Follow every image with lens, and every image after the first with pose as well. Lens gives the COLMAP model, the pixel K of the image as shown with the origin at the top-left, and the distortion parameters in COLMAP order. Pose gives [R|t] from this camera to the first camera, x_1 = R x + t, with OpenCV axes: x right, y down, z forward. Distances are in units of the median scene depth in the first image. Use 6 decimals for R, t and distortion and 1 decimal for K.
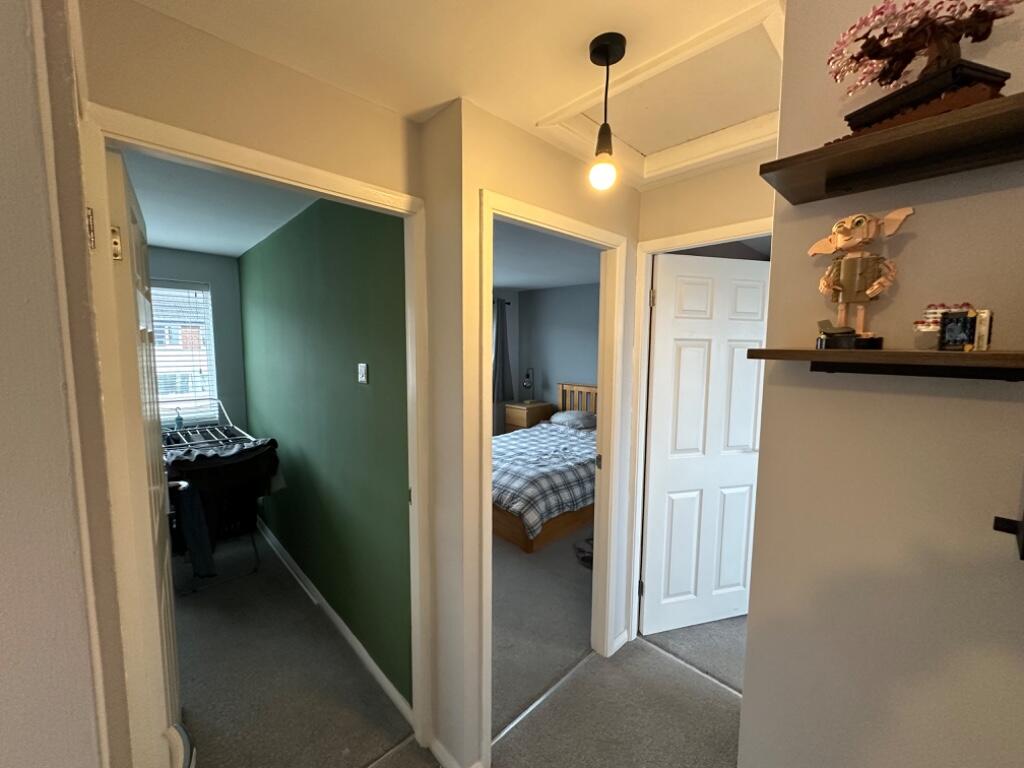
lens RADIAL K [[409.5, 0, 511.1], [0, 409.5, 384.4], [0, 0, 1]] dist [-0.003099, 0.000209]
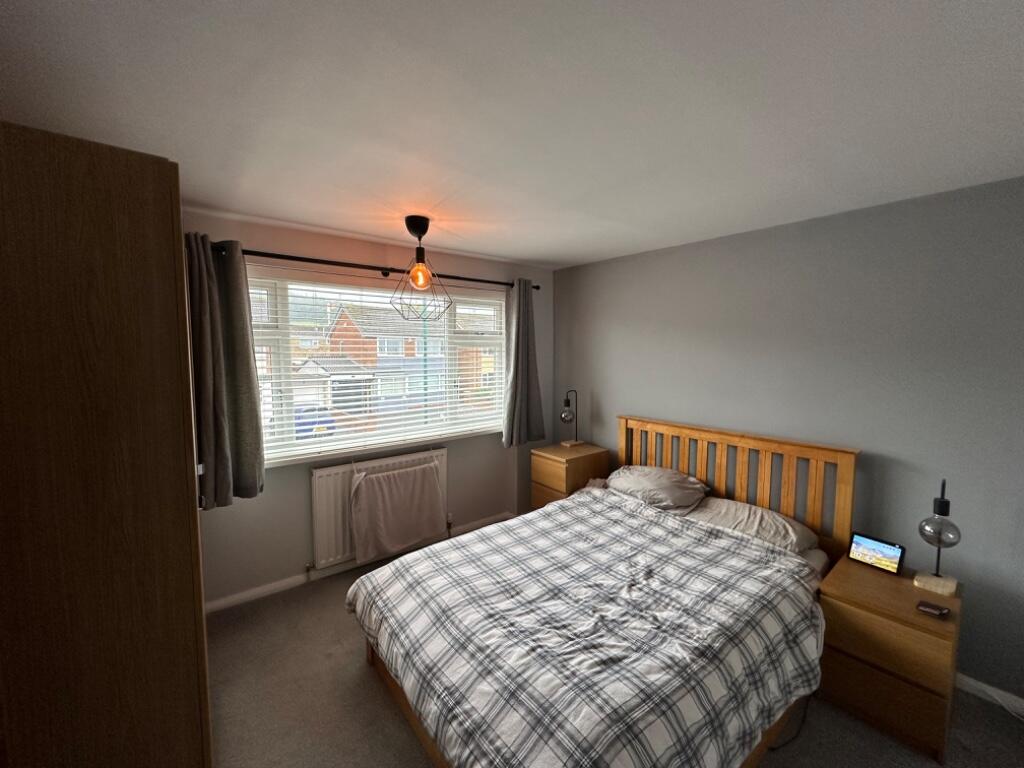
lens RADIAL K [[409.5, 0, 511.1], [0, 409.5, 384.4], [0, 0, 1]] dist [-0.003099, 0.000209]
pose [[0.996249, 0.003670, -0.086460, 0.010090], [-0.005003, 0.999872, -0.015203, -0.042689], [0.086393, 0.015579, 0.996139, 0.412396]]
